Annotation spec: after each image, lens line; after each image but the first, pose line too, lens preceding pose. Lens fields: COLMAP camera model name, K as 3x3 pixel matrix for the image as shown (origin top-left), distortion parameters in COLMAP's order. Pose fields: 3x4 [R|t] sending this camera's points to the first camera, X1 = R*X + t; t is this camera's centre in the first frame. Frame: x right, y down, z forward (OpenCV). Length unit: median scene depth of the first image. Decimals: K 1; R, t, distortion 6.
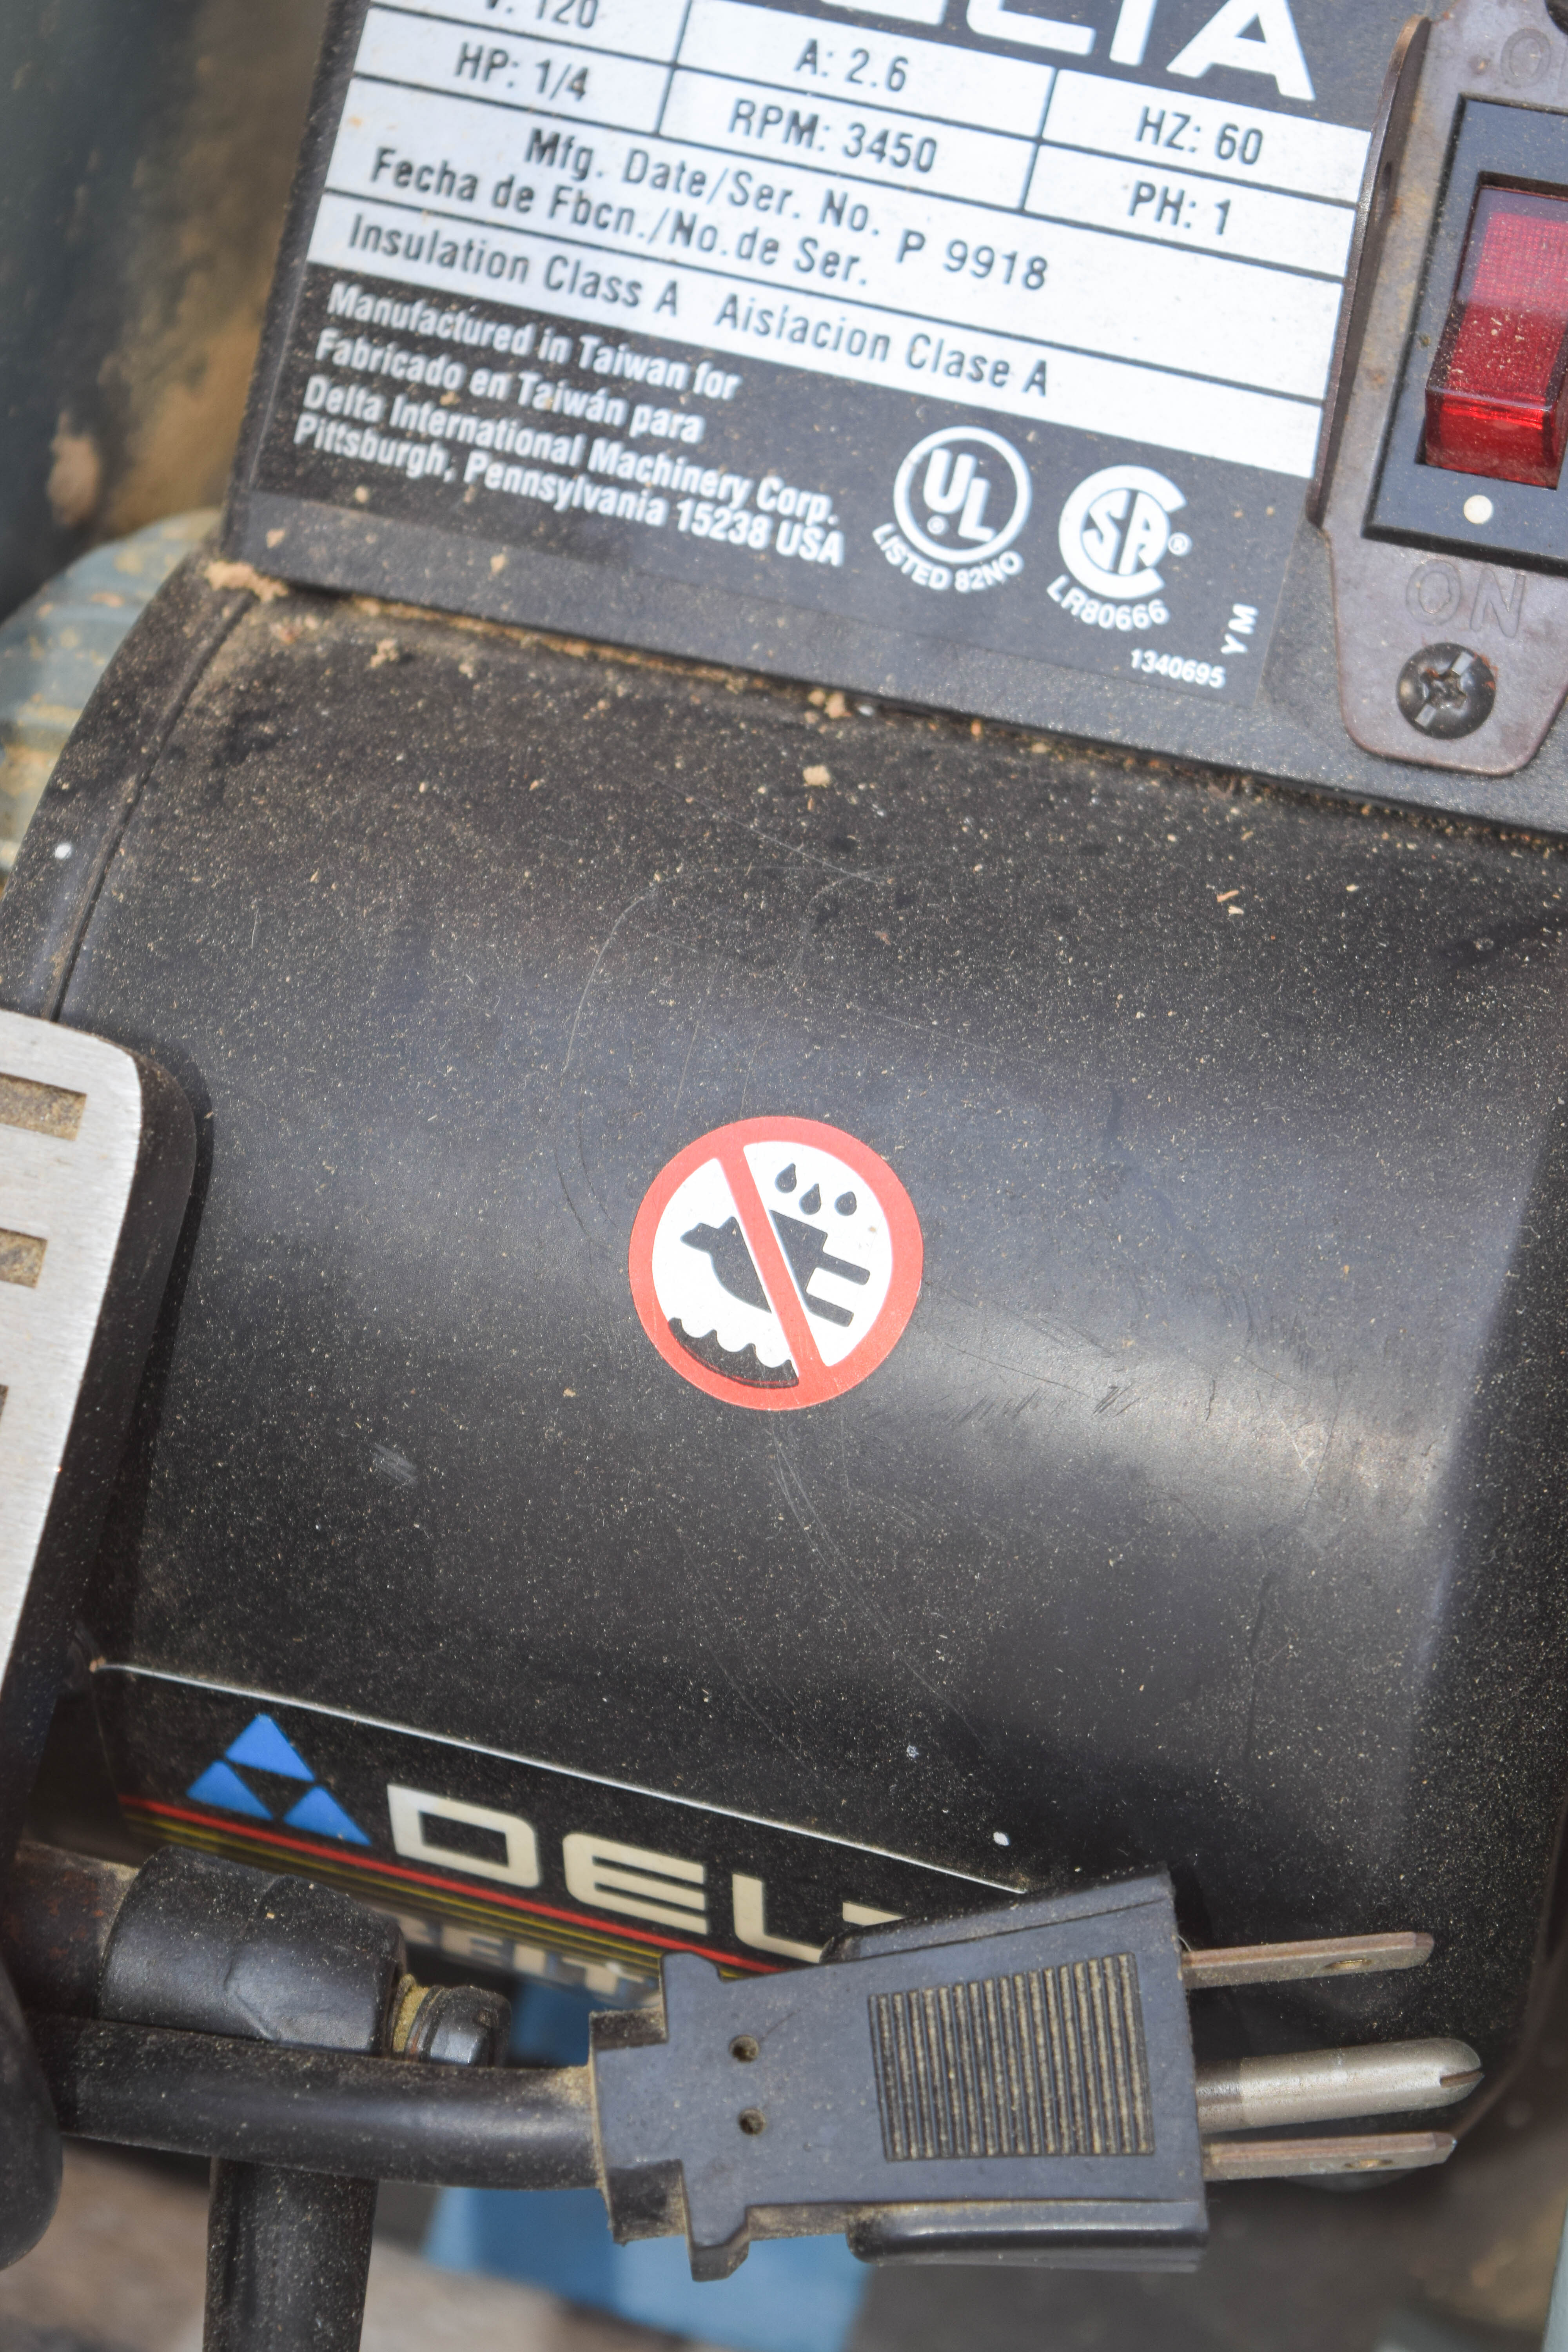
lens RADIAL K [[5237.6, 0, 784.0], [0, 5237.6, 1176.0], [0, 0, 1]] dist [-0.072330, 0.250642]
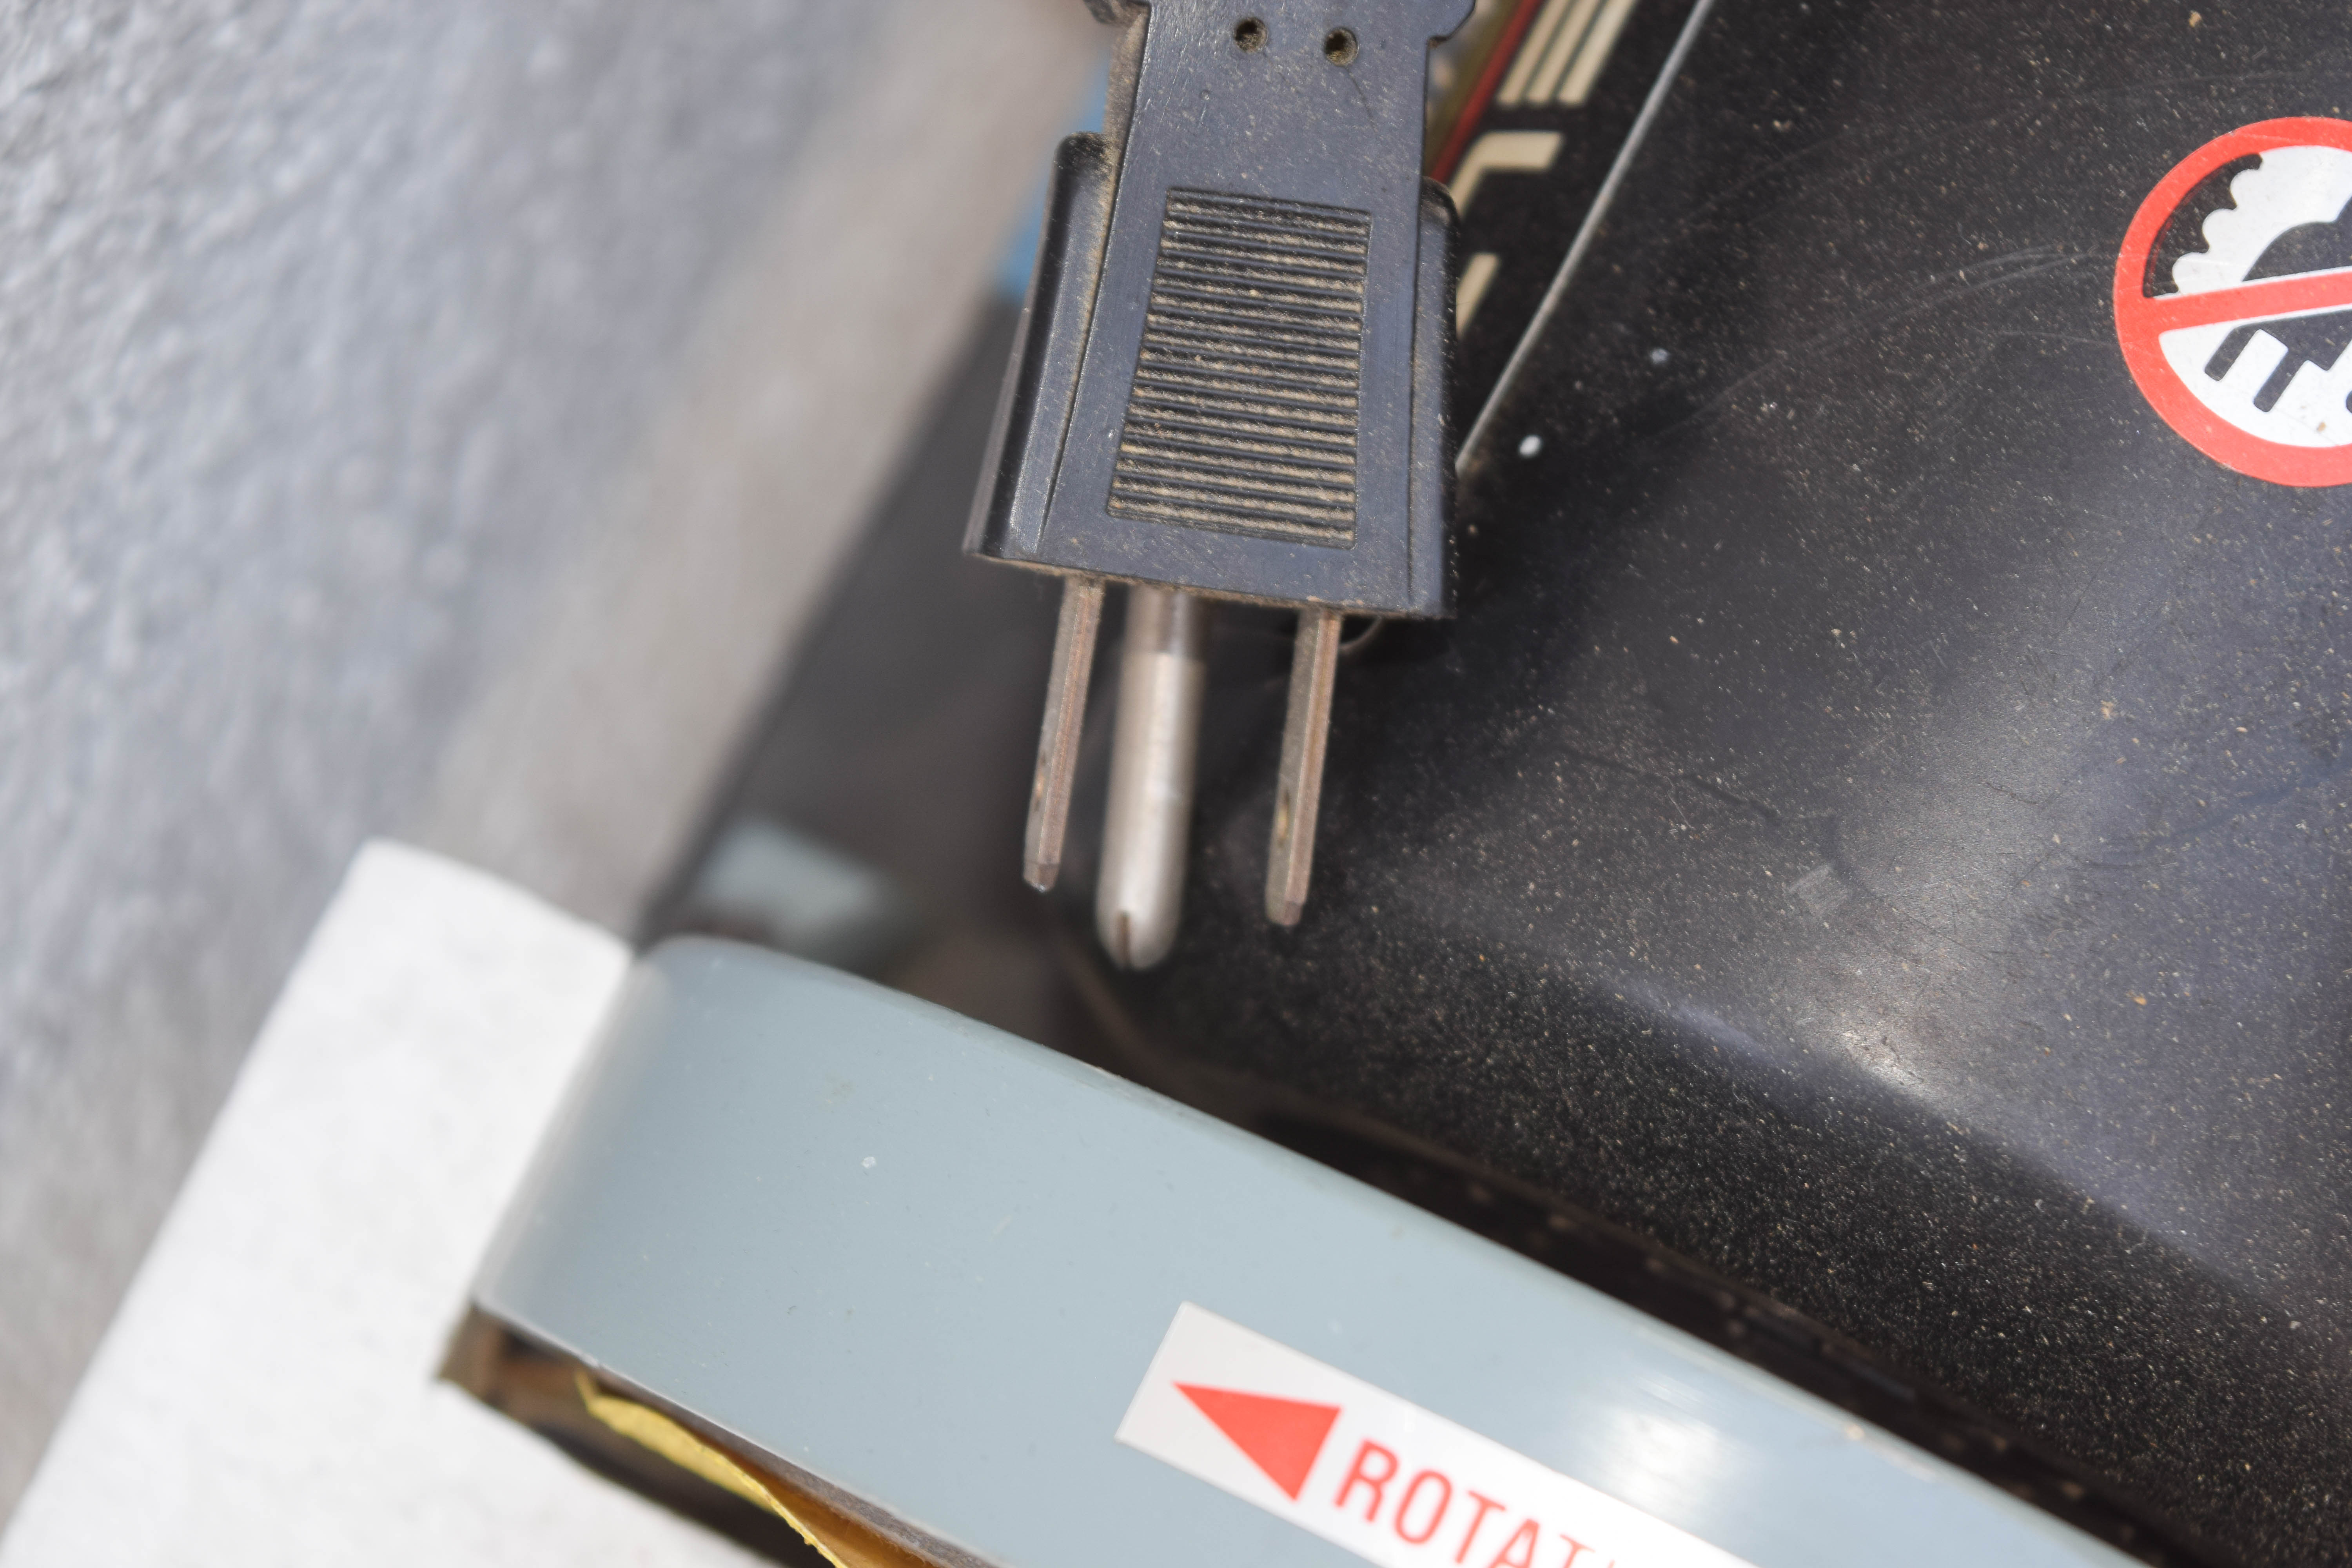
lens RADIAL K [[5237.6, 0, 1176.0], [0, 5237.6, 784.0], [0, 0, 1]] dist [-0.072330, 0.250642]
pose [[-0.213353, 0.976878, 0.013808, 0.090030], [-0.953760, -0.211325, 0.213739, -0.004367], [0.211715, 0.032433, 0.976793, 0.196963]]
